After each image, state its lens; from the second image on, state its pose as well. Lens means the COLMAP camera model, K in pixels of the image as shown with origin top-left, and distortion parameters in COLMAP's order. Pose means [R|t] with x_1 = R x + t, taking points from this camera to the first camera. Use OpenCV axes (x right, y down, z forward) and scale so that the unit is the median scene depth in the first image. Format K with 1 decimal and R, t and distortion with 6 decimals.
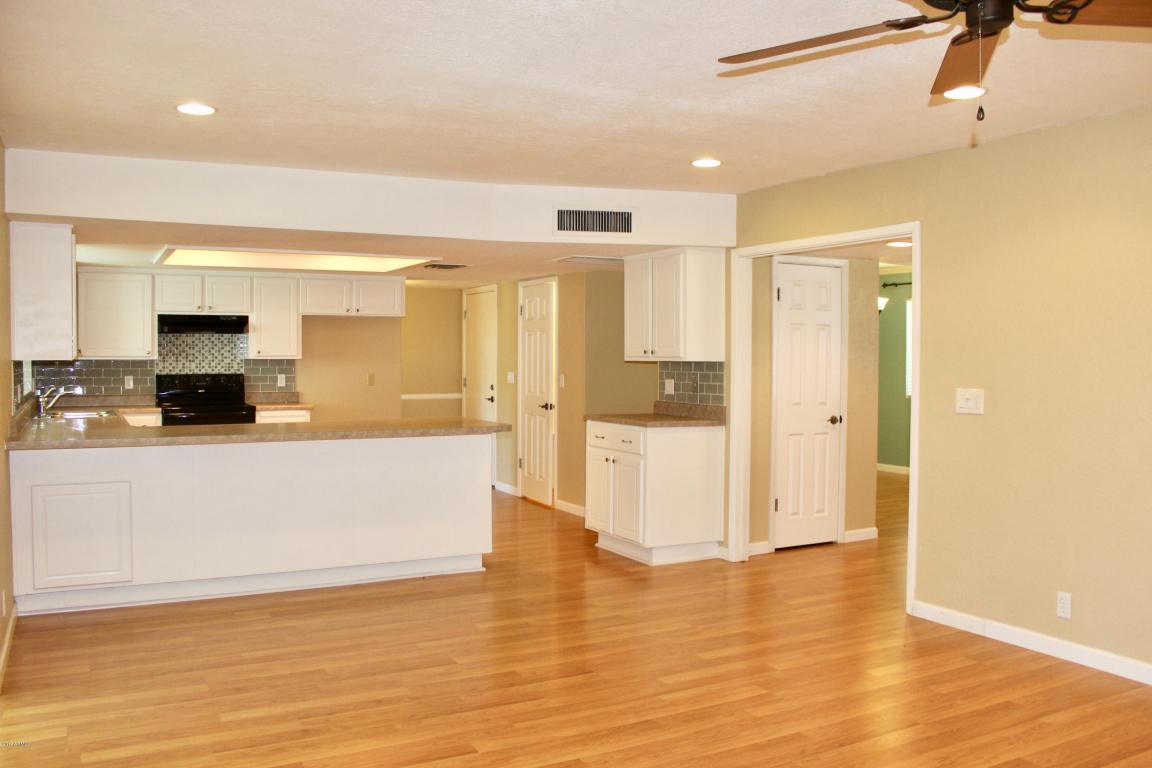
lens RADIAL K [[959.4, 0, 576.0], [0, 959.4, 384.0], [0, 0, 1]] dist [-0.151229, 0.110257]
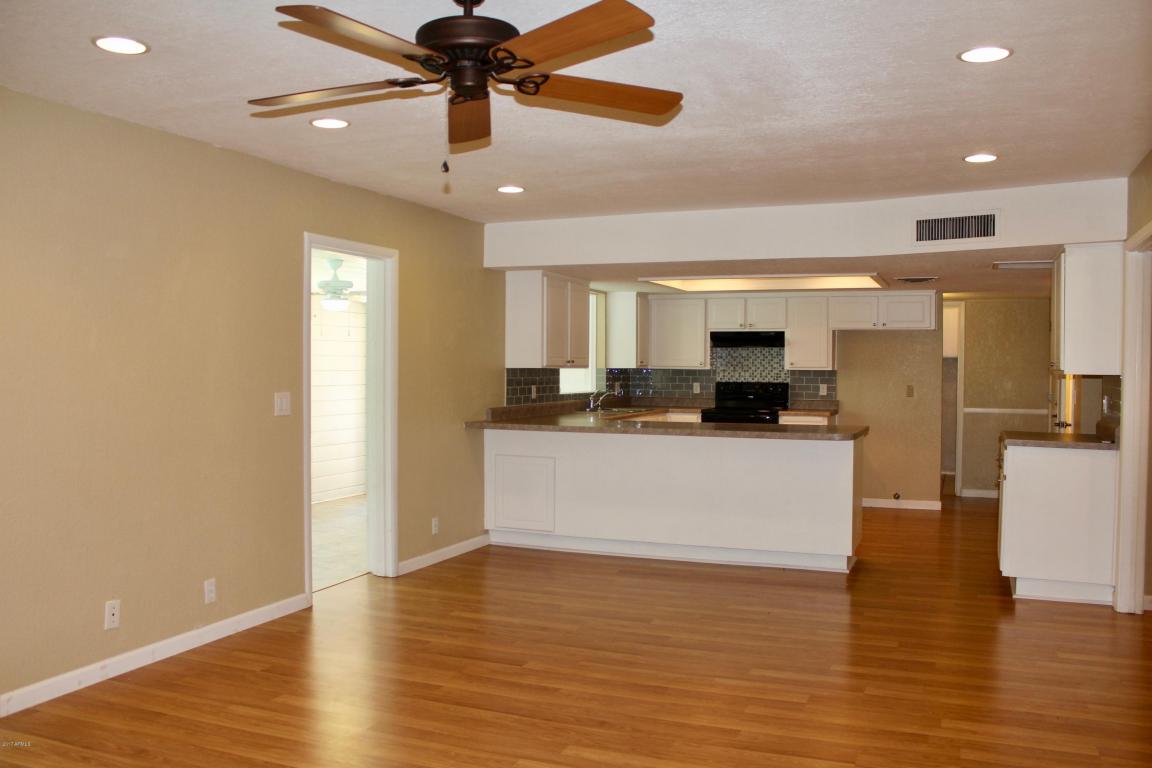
lens RADIAL K [[959.4, 0, 576.0], [0, 959.4, 384.0], [0, 0, 1]] dist [-0.151229, 0.110257]
pose [[0.644190, 0.017074, -0.764675, 0.370257], [-0.027912, 0.999610, -0.001195, -0.001059], [0.764356, 0.022113, 0.644415, 0.076419]]
